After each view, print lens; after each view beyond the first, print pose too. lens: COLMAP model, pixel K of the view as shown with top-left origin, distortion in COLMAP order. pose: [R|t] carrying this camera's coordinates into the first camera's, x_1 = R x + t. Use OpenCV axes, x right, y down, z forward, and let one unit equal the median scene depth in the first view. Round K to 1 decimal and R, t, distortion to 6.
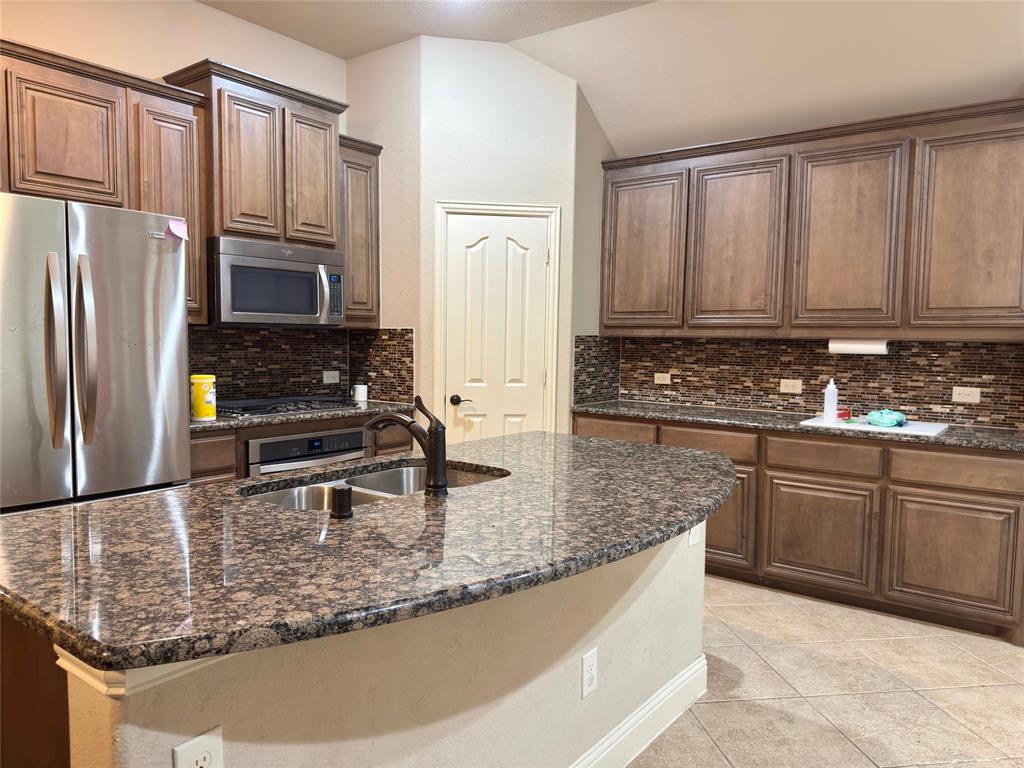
lens RADIAL K [[723.4, 0, 513.5], [0, 723.4, 385.1], [0, 0, 1]] dist [0.067347, -0.083597]
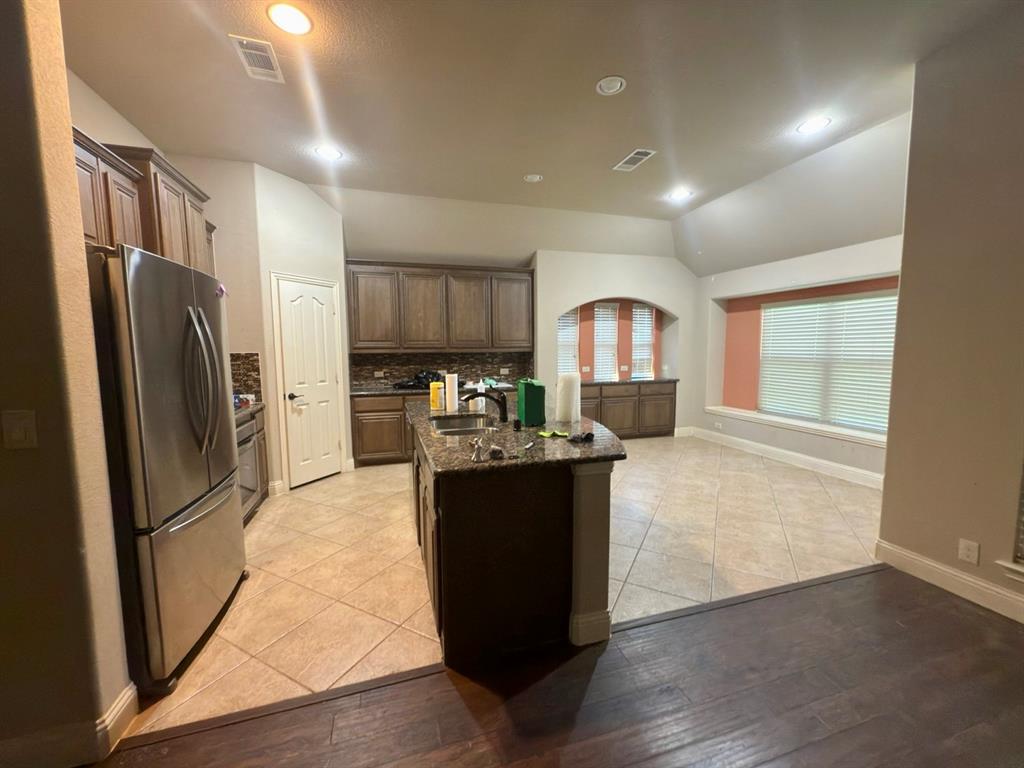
lens RADIAL K [[407.3, 0, 513.7], [0, 407.3, 385.2], [0, 0, 1]] dist [0.000487, -0.000085]
pose [[0.576340, -0.095015, 0.811668, -0.562562], [0.070473, 0.995297, 0.066471, -0.031268], [-0.814166, 0.018891, 0.580325, 0.074270]]
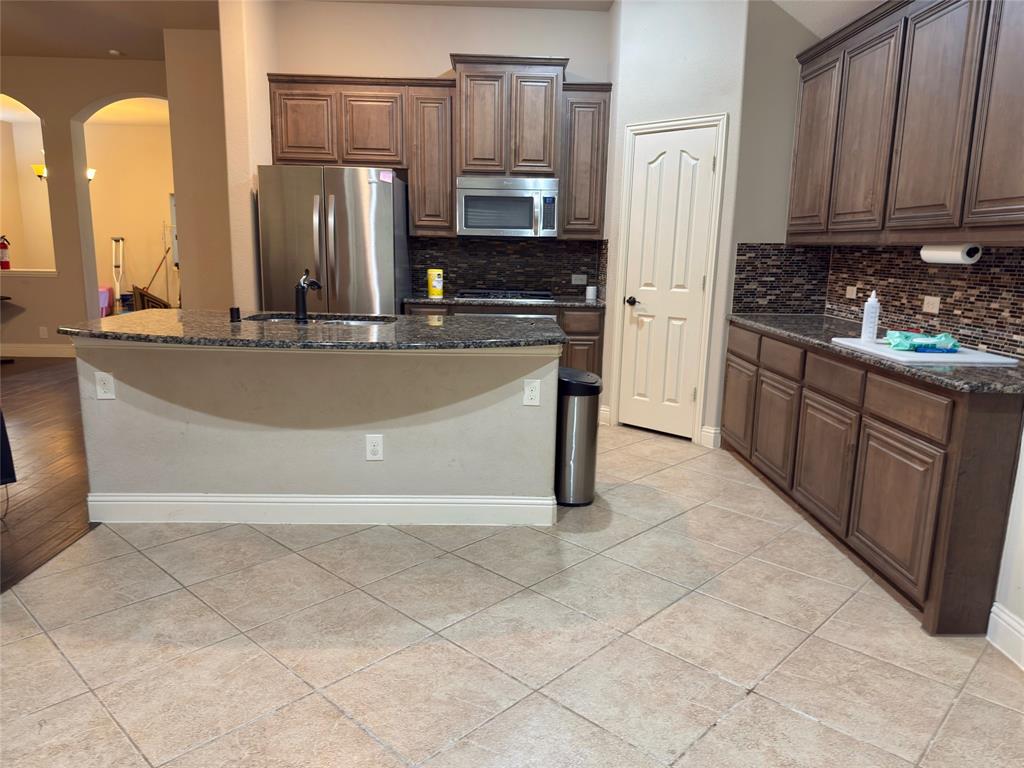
lens RADIAL K [[723.4, 0, 518.9], [0, 723.4, 386.6], [0, 0, 1]] dist [0.067347, -0.083597]
pose [[0.624298, 0.146163, -0.767390, 0.770674], [-0.064555, 0.988633, 0.135785, 0.011208], [0.778514, -0.035232, 0.626637, 0.128224]]
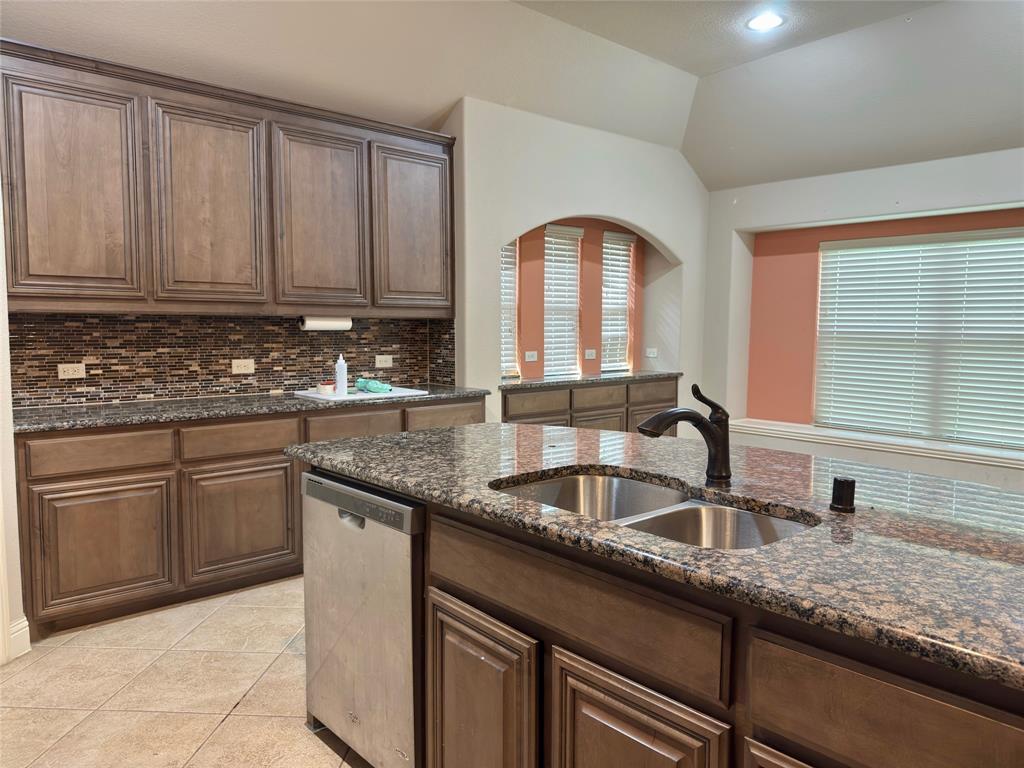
lens RADIAL K [[723.4, 0, 521.5], [0, 723.4, 382.6], [0, 0, 1]] dist [0.067347, -0.083597]
pose [[0.185553, -0.093223, 0.978202, -0.494643], [0.062946, 0.994573, 0.082843, -0.034556], [-0.980616, 0.046203, 0.190414, 0.495303]]
